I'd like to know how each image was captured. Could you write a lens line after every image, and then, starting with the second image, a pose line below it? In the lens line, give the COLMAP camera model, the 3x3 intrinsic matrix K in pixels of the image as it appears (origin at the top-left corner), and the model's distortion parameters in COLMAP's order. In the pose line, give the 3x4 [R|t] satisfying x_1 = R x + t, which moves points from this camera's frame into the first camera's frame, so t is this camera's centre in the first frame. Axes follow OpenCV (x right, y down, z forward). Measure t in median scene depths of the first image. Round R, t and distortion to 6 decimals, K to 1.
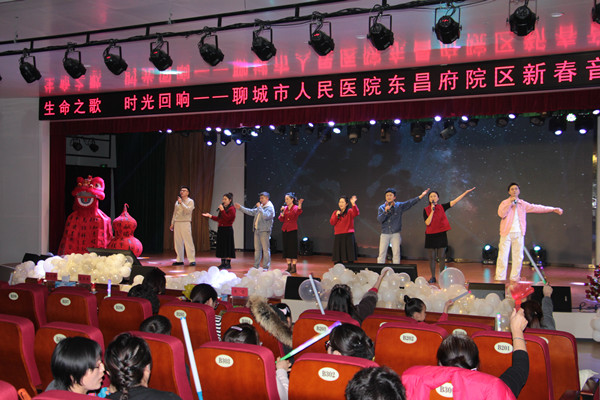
lens RADIAL K [[717.0, 0, 300.9], [0, 717.0, 209.8], [0, 0, 1]] dist [0.031003, 0.000000]
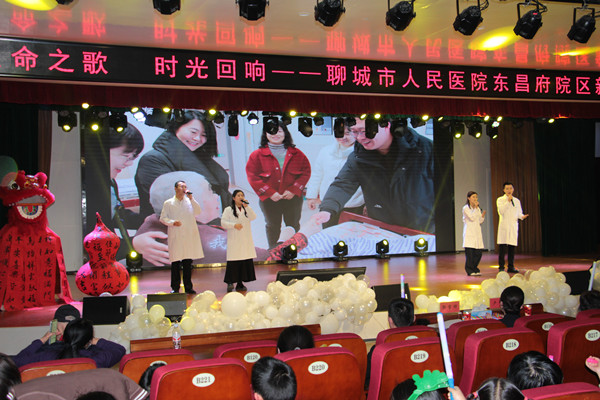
lens RADIAL K [[744.3, 0, 303.3], [0, 744.3, 199.1], [0, 0, 1]] dist [0.076354, 0.000000]
pose [[0.632604, -0.022007, 0.774163, -0.853714], [0.039004, 0.999233, -0.003467, -0.014268], [-0.773493, 0.032389, 0.632977, 0.526303]]
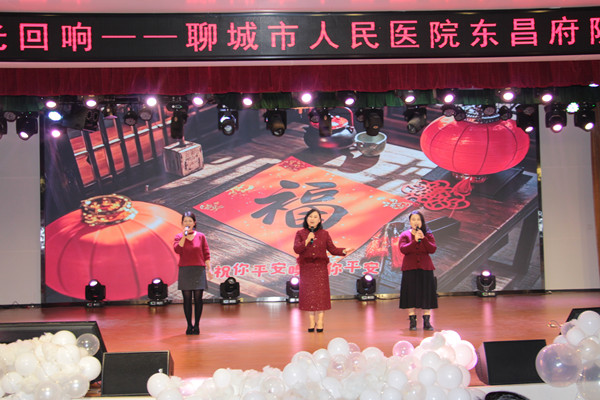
lens RADIAL K [[744.3, 0, 301.7], [0, 744.3, 204.0], [0, 0, 1]] dist [0.076354, 0.000000]
pose [[0.859269, -0.010655, 0.511413, -0.355468], [0.037696, 0.998384, -0.042536, 0.005750], [-0.510133, 0.055829, 0.858282, 0.483764]]
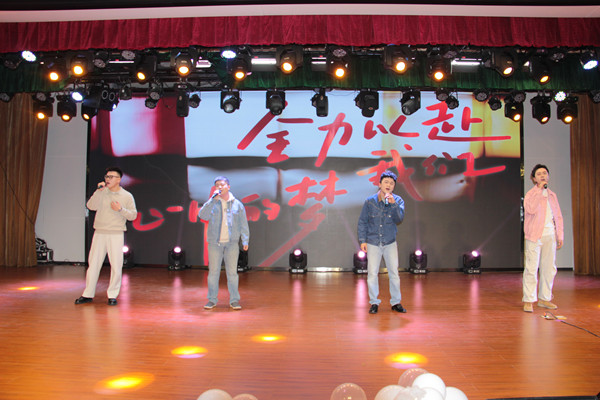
lens RADIAL K [[492.7, 0, 304.0], [0, 492.7, 201.0], [0, 0, 1]] dist [-0.096362, 0.006647]
pose [[0.899379, 0.010858, 0.437036, -0.152263], [0.004793, 0.999387, -0.034693, 0.014128], [-0.437144, 0.033297, 0.898775, 0.703333]]
